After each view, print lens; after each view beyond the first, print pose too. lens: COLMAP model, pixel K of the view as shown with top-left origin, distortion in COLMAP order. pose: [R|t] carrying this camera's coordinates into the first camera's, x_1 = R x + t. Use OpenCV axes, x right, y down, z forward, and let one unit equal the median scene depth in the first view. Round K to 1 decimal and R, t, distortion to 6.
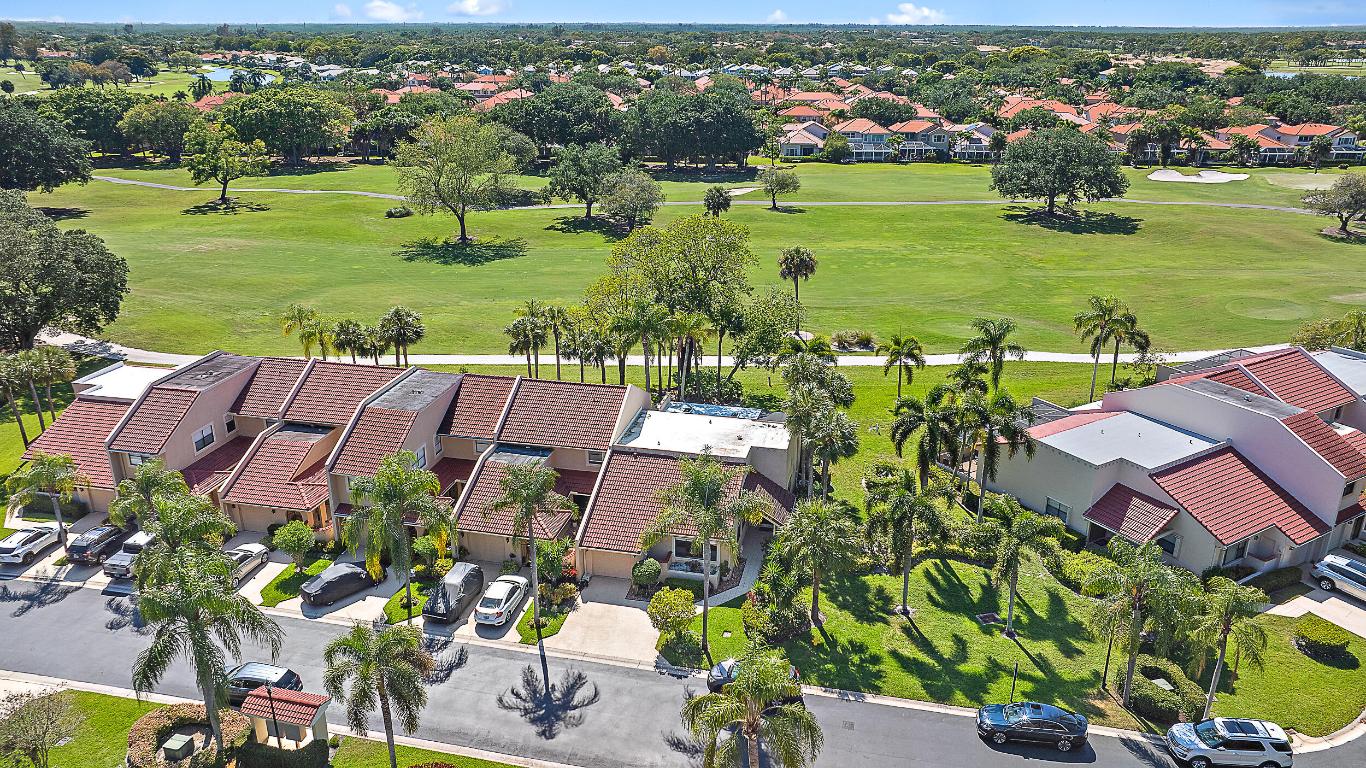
lens RADIAL K [[963.9, 0, 683.0], [0, 963.9, 384.0], [0, 0, 1]] dist [-0.023107, 0.000148]
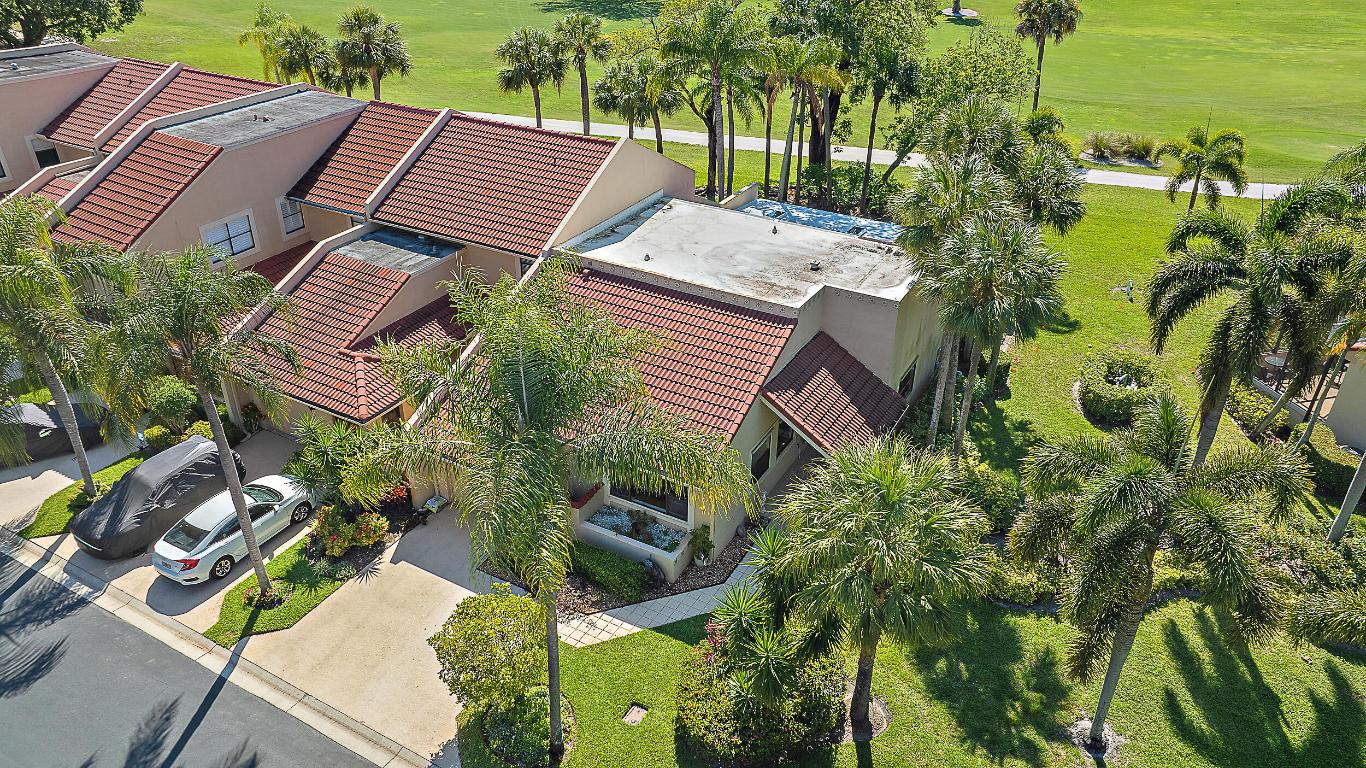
lens RADIAL K [[943.8, 0, 683.0], [0, 943.8, 384.0], [0, 0, 1]] dist [-0.026778, 0.004542]
pose [[0.958682, 0.147761, -0.243096, 0.121313], [-0.104122, 0.977485, 0.183523, 0.033865], [0.264741, -0.150628, 0.952483, 0.528777]]
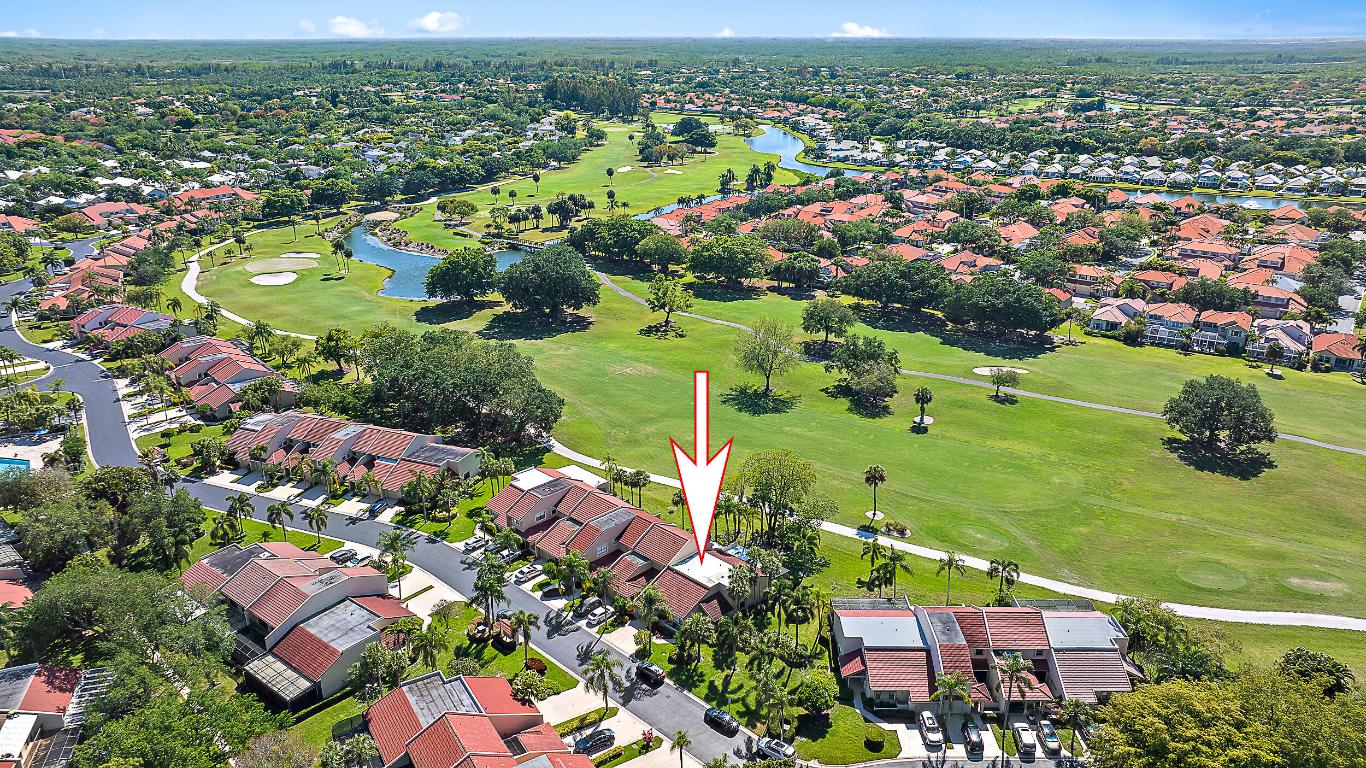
lens RADIAL K [[943.8, 0, 683.0], [0, 943.8, 384.0], [0, 0, 1]] dist [-0.026778, 0.004542]
pose [[0.846195, 0.174485, -0.503497, 1.019472], [-0.178334, 0.983116, 0.040981, -0.463691], [0.502147, 0.055113, 0.863024, -0.975716]]
